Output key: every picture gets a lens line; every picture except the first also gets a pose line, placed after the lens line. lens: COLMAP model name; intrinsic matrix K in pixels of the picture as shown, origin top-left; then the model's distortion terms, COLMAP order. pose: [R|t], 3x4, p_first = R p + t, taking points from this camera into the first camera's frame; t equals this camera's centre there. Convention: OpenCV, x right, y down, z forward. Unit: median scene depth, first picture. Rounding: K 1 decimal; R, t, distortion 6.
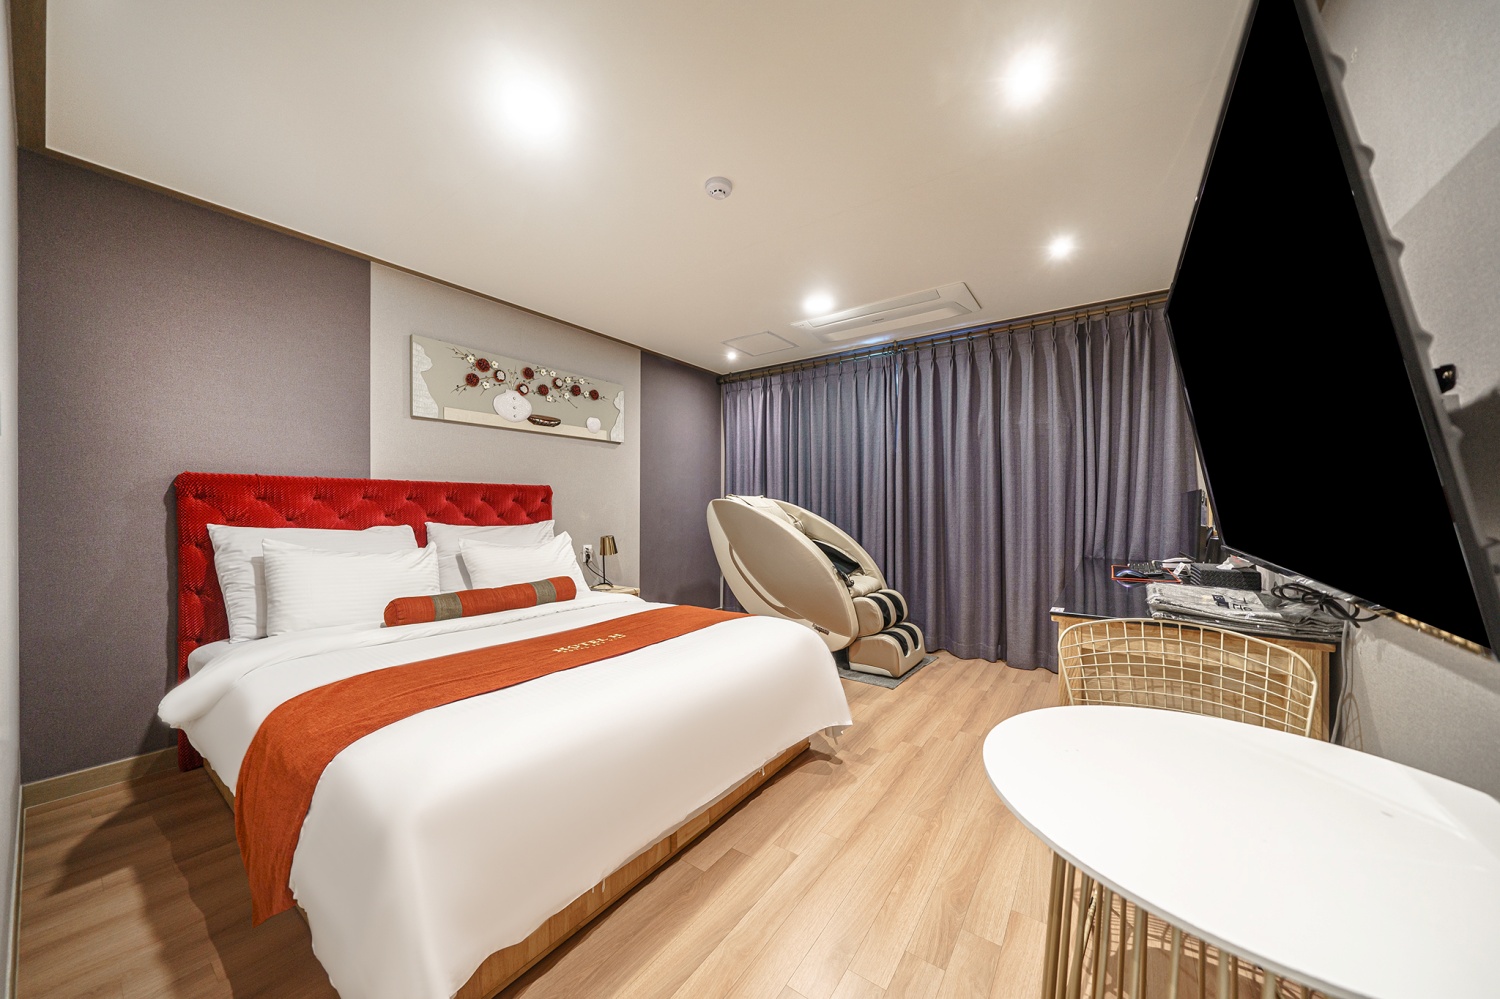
lens RADIAL K [[505.9, 0, 757.5], [0, 505.9, 504.3], [0, 0, 1]] dist [0.007039, -0.000203]
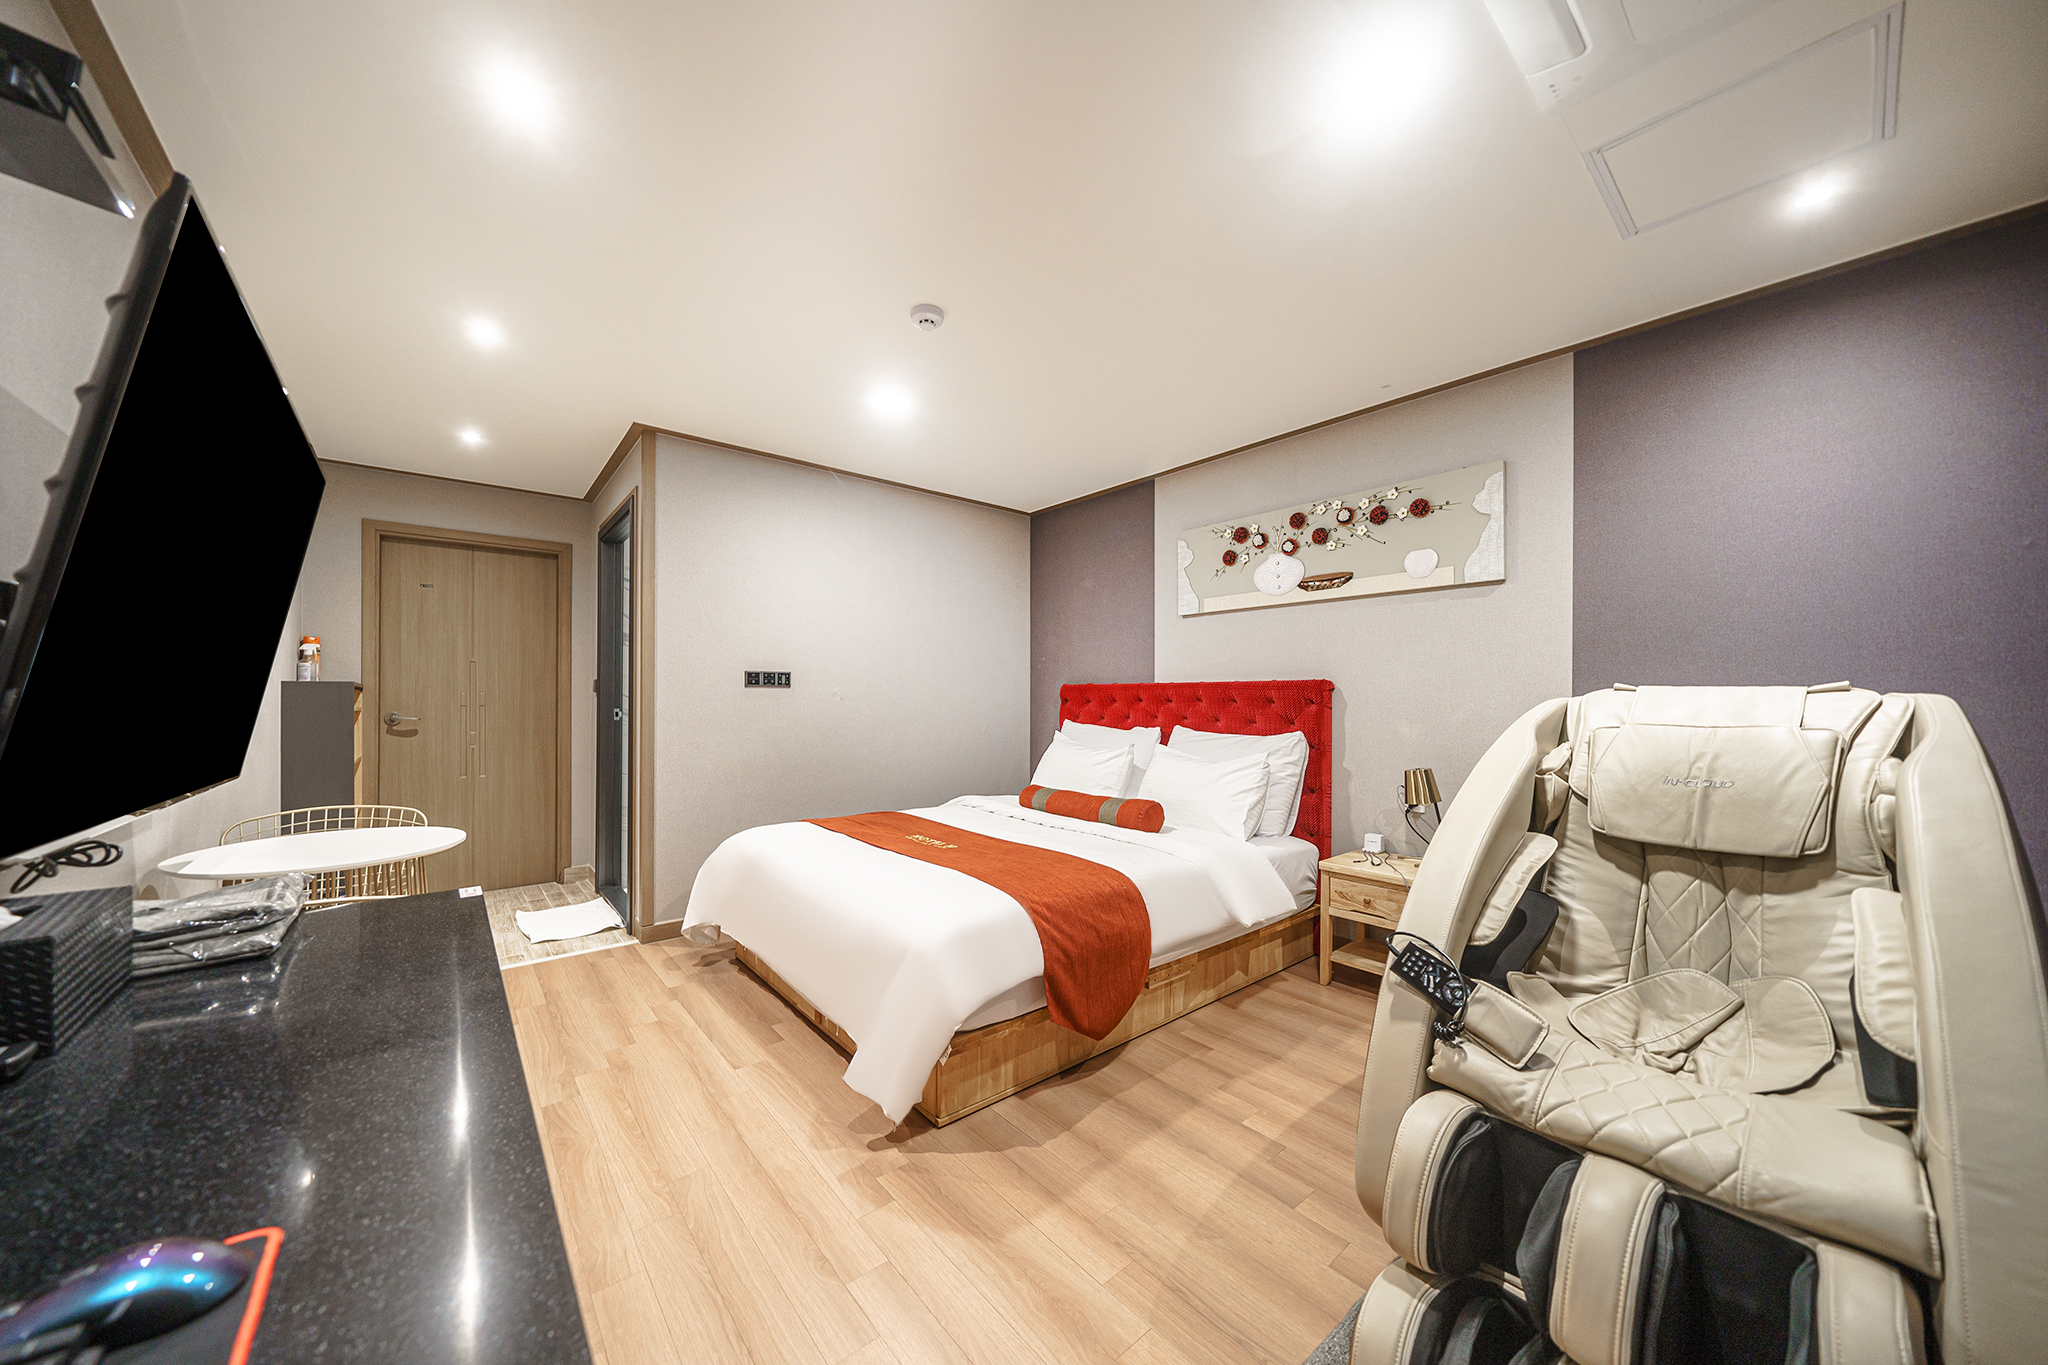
lens RADIAL K [[690.7, 0, 995.4], [0, 690.7, 696.3], [0, 0, 1]] dist [0.007039, -0.000203]
pose [[-0.269148, -0.010156, -0.963045, 0.584240], [-0.003503, 0.999948, -0.009566, -0.006441], [0.963092, 0.000799, -0.269170, 0.870959]]
